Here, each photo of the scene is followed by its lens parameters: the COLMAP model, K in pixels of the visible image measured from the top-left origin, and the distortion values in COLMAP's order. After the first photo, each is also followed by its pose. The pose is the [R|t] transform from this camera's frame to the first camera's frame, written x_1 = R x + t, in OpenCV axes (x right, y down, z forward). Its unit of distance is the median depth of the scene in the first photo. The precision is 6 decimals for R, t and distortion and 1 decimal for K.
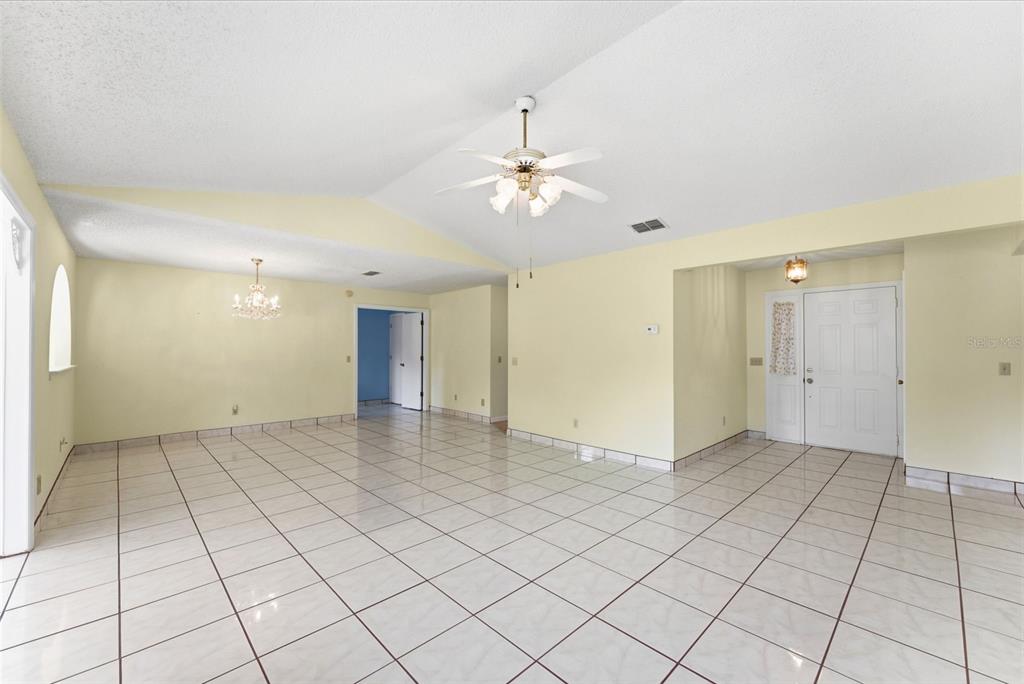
lens RADIAL K [[408.5, 0, 512.9], [0, 408.5, 345.6], [0, 0, 1]] dist [0.000153, 0.000188]
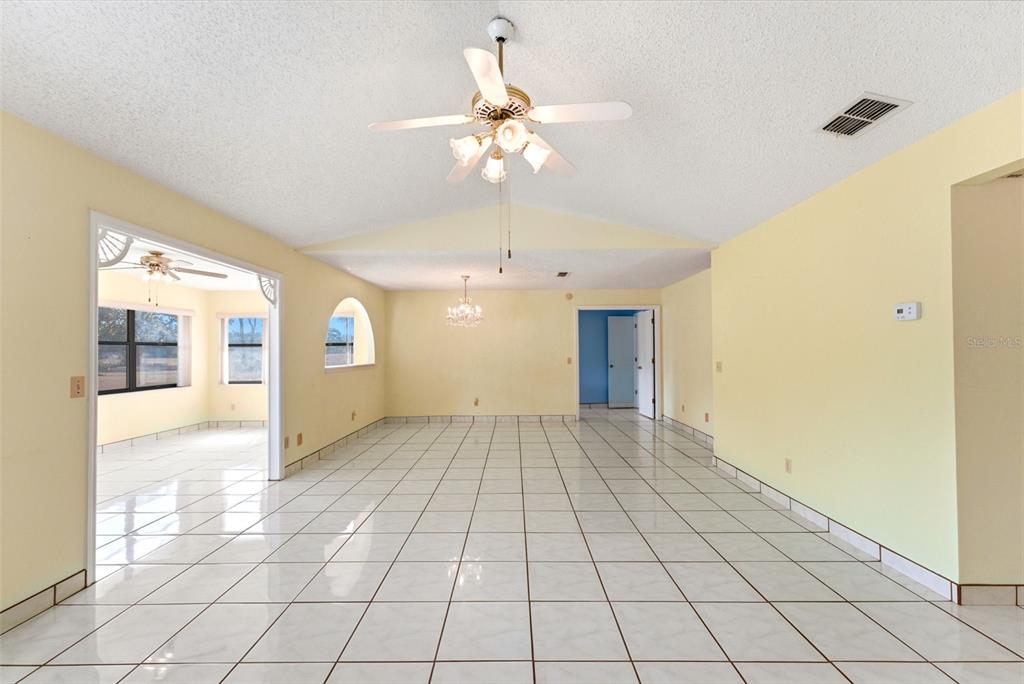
lens RADIAL K [[408.5, 0, 507.9], [0, 408.5, 348.0], [0, 0, 1]] dist [0.000153, 0.000188]
pose [[0.717432, -0.010936, -0.696543, 0.232226], [0.014165, 0.999899, -0.001108, -0.000097], [0.696485, -0.009072, 0.717514, 0.190145]]
